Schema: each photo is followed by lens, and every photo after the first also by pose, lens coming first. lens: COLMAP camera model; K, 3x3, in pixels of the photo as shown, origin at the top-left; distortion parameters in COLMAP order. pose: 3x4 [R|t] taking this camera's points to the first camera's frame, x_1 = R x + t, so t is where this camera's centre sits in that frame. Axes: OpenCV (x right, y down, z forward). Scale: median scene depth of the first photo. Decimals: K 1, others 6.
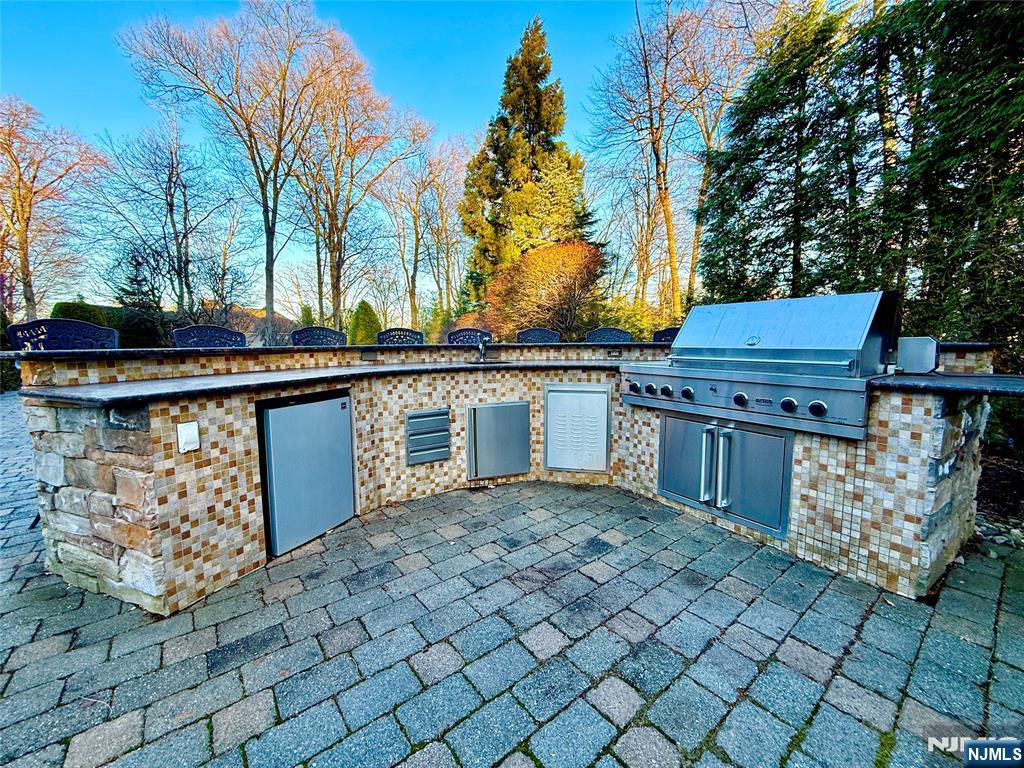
lens RADIAL K [[407.4, 0, 512.0], [0, 407.4, 384.0], [0, 0, 1]] dist [0.010044, 0.000256]
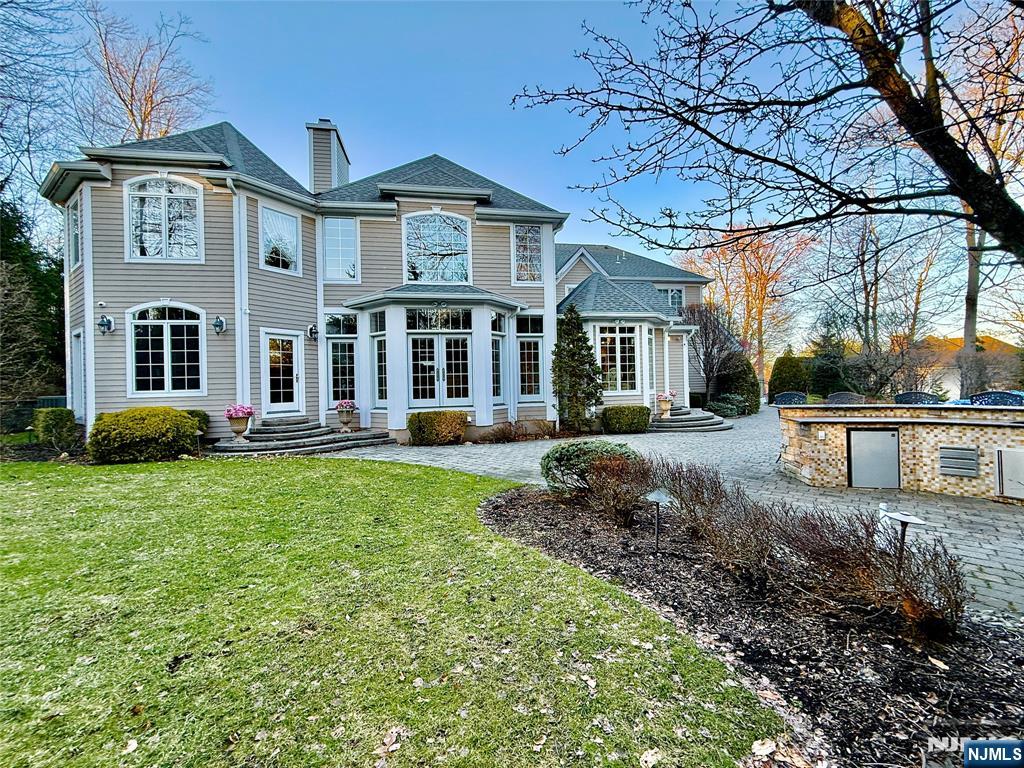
lens RADIAL K [[407.4, 0, 512.0], [0, 407.4, 384.0], [0, 0, 1]] dist [0.010044, 0.000256]
pose [[0.176206, 0.001702, -0.984352, 1.237173], [-0.085490, 0.996246, -0.013581, -0.014646], [0.980634, 0.086546, 0.175690, -1.263601]]
